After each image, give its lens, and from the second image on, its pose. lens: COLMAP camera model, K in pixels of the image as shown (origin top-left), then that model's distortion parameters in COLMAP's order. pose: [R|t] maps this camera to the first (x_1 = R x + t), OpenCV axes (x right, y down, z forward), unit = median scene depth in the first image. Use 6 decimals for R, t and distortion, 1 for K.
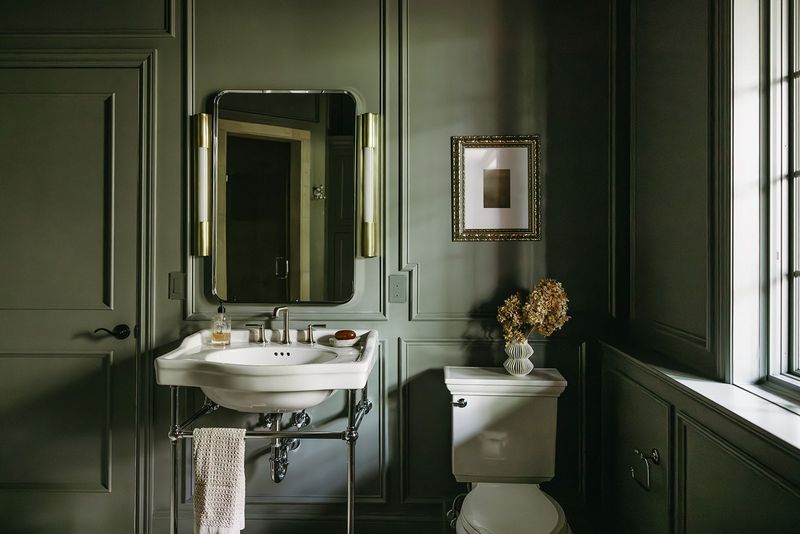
lens RADIAL K [[634.1, 0, 413.3], [0, 634.1, 235.2], [0, 0, 1]] dist [0.003406, -0.001173]
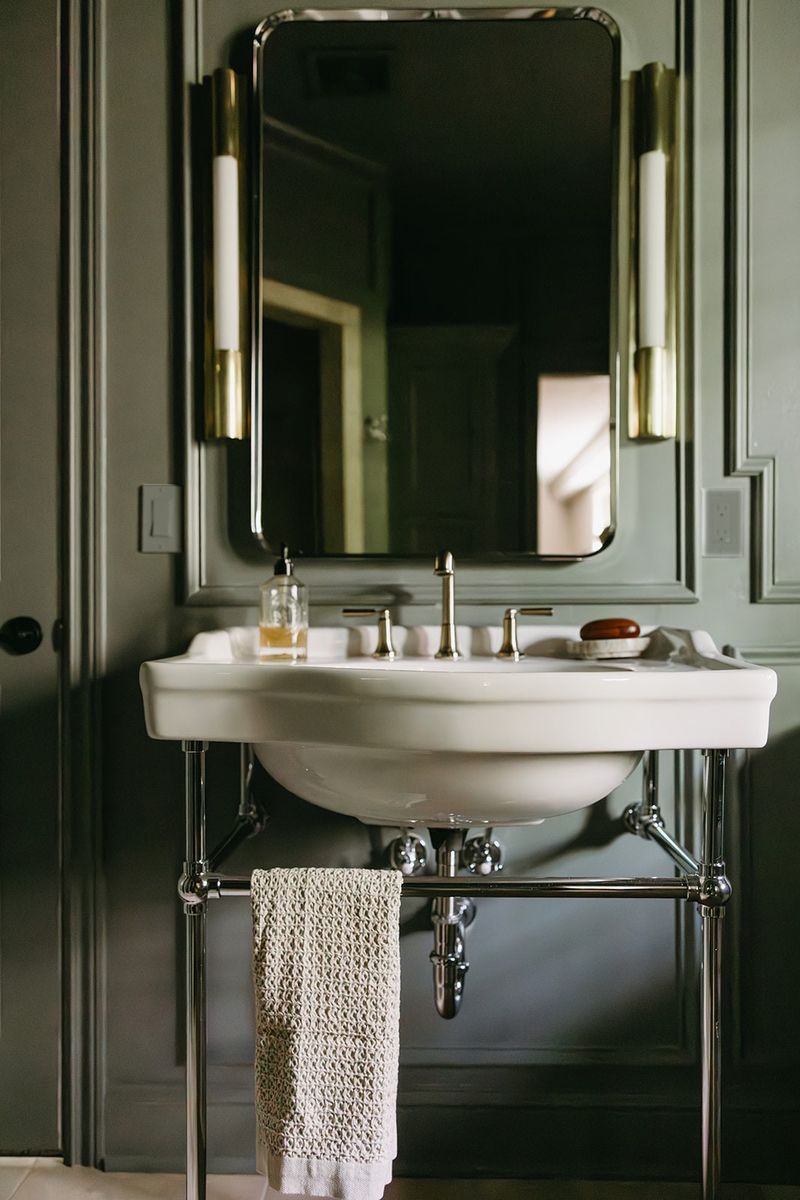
lens RADIAL K [[951.2, 0, 405.7], [0, 951.2, 622.0], [0, 0, 1]] dist [0.003406, -0.001173]
pose [[0.999990, -0.004055, -0.001681, -0.221774], [0.004077, 0.999904, 0.013261, 0.139027], [0.001627, -0.013268, 0.999911, 0.412474]]
